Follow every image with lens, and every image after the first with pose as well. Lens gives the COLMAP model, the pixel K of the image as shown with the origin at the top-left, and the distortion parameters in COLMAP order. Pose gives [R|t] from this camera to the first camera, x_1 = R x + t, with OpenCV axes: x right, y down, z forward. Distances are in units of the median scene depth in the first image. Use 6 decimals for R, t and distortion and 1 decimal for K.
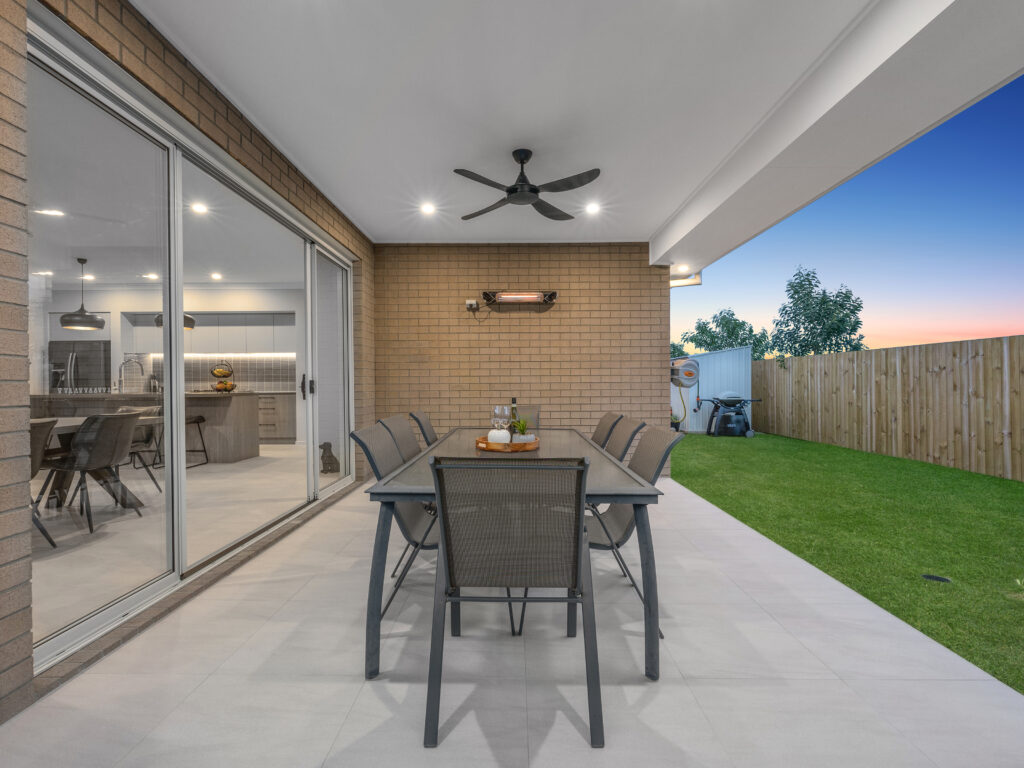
lens RADIAL K [[465.2, 0, 512.7], [0, 465.2, 383.3], [0, 0, 1]] dist [-0.003354, 0.001542]
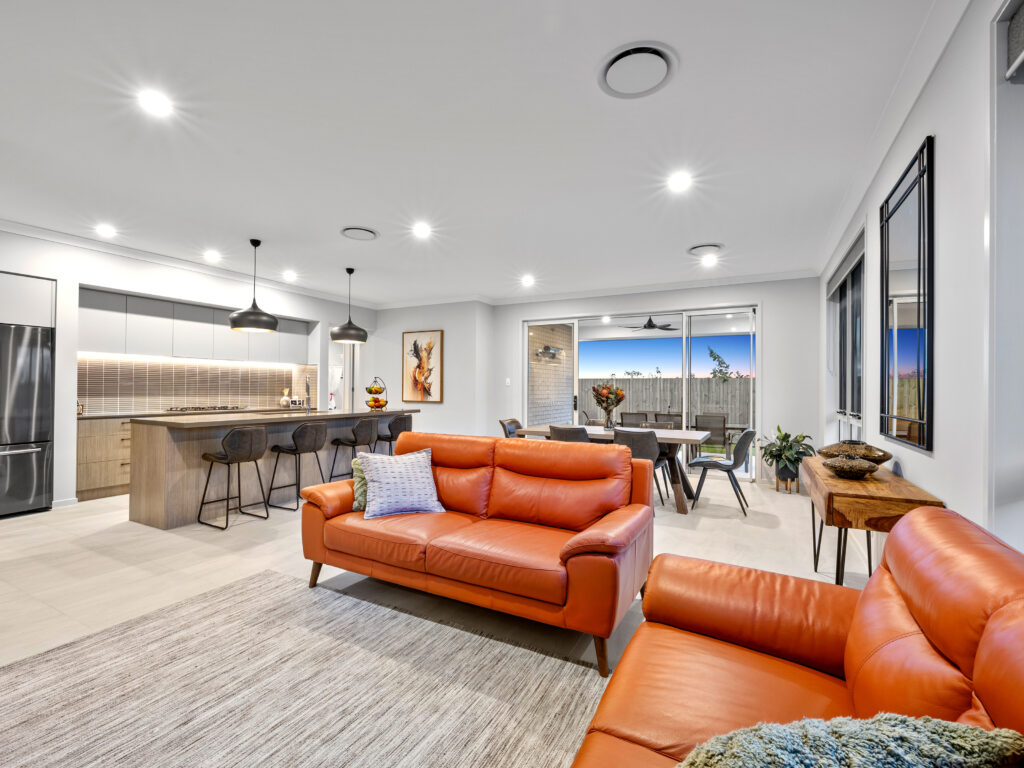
lens RADIAL K [[465.2, 0, 517.5], [0, 465.2, 383.6], [0, 0, 1]] dist [-0.003354, 0.001542]
pose [[0.459883, 0.018704, 0.887783, -1.583364], [-0.010844, 0.999822, -0.015447, -0.026290], [-0.887913, -0.002524, 0.460004, 0.301133]]
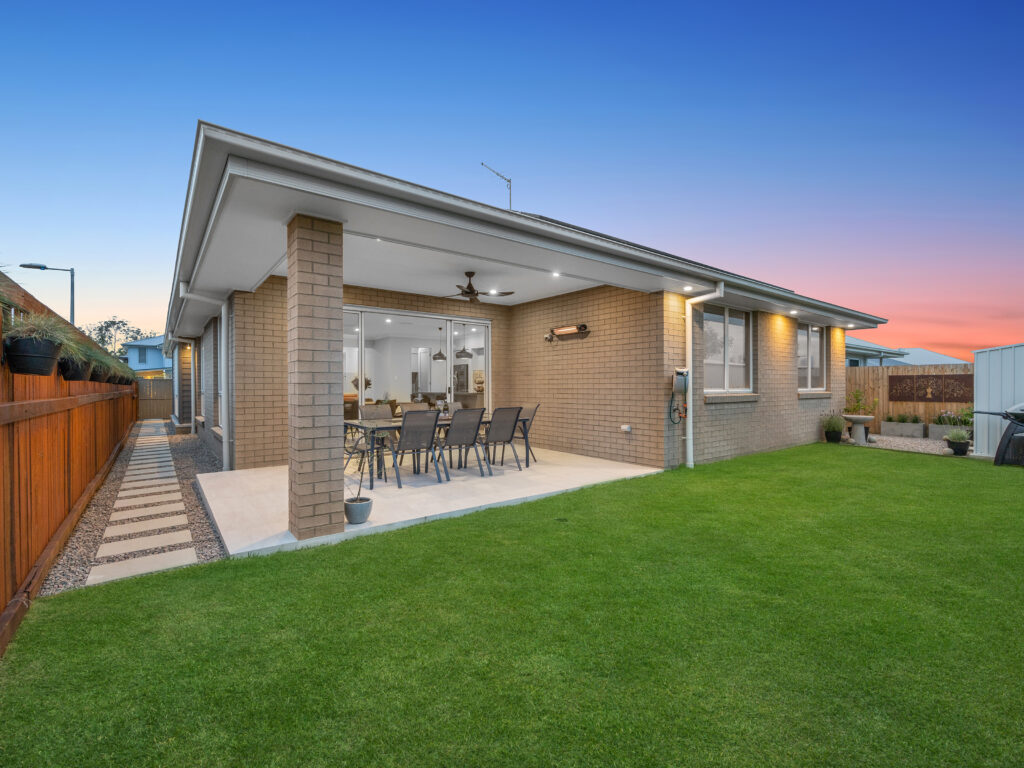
lens RADIAL K [[465.2, 0, 501.2], [0, 465.2, 385.4], [0, 0, 1]] dist [-0.003354, 0.001542]
pose [[0.601596, 0.002004, -0.798798, 1.030793], [0.000164, 0.999997, 0.002632, -0.014714], [0.798800, -0.001715, 0.601594, -0.044999]]
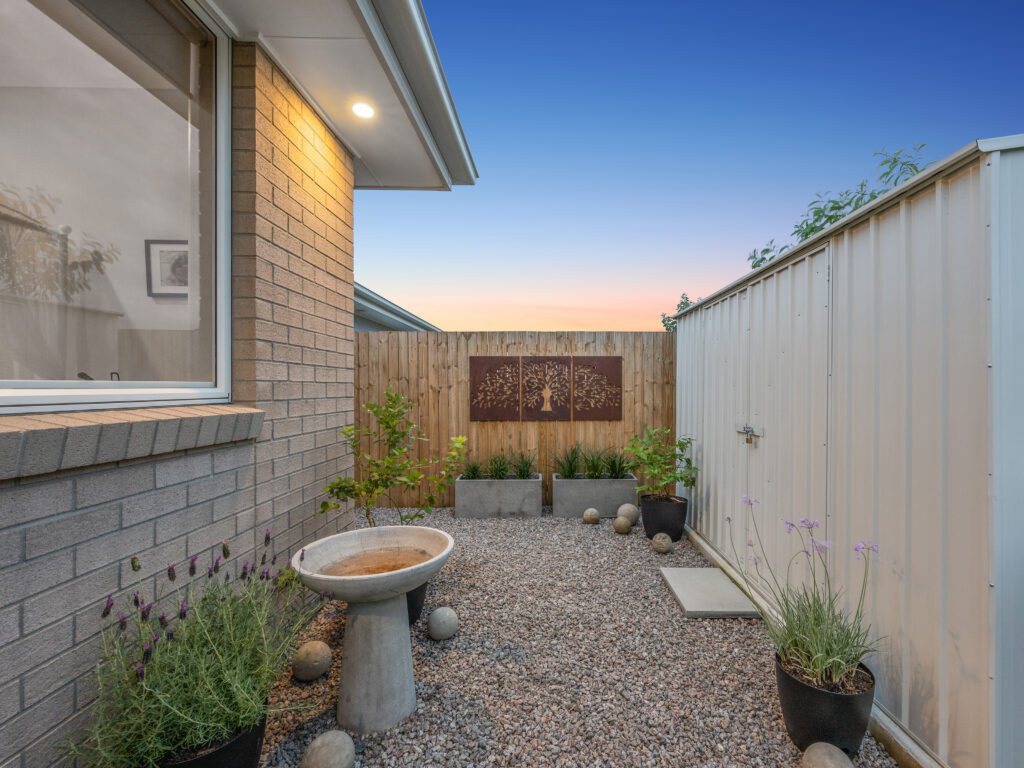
lens RADIAL K [[465.2, 0, 563.7], [0, 465.2, 390.9], [0, 0, 1]] dist [-0.003354, 0.001542]
pose [[0.999616, 0.000879, 0.027679, 0.553537], [-0.001029, 0.999985, 0.005392, 0.002969], [-0.027673, -0.005418, 0.999602, 1.785388]]
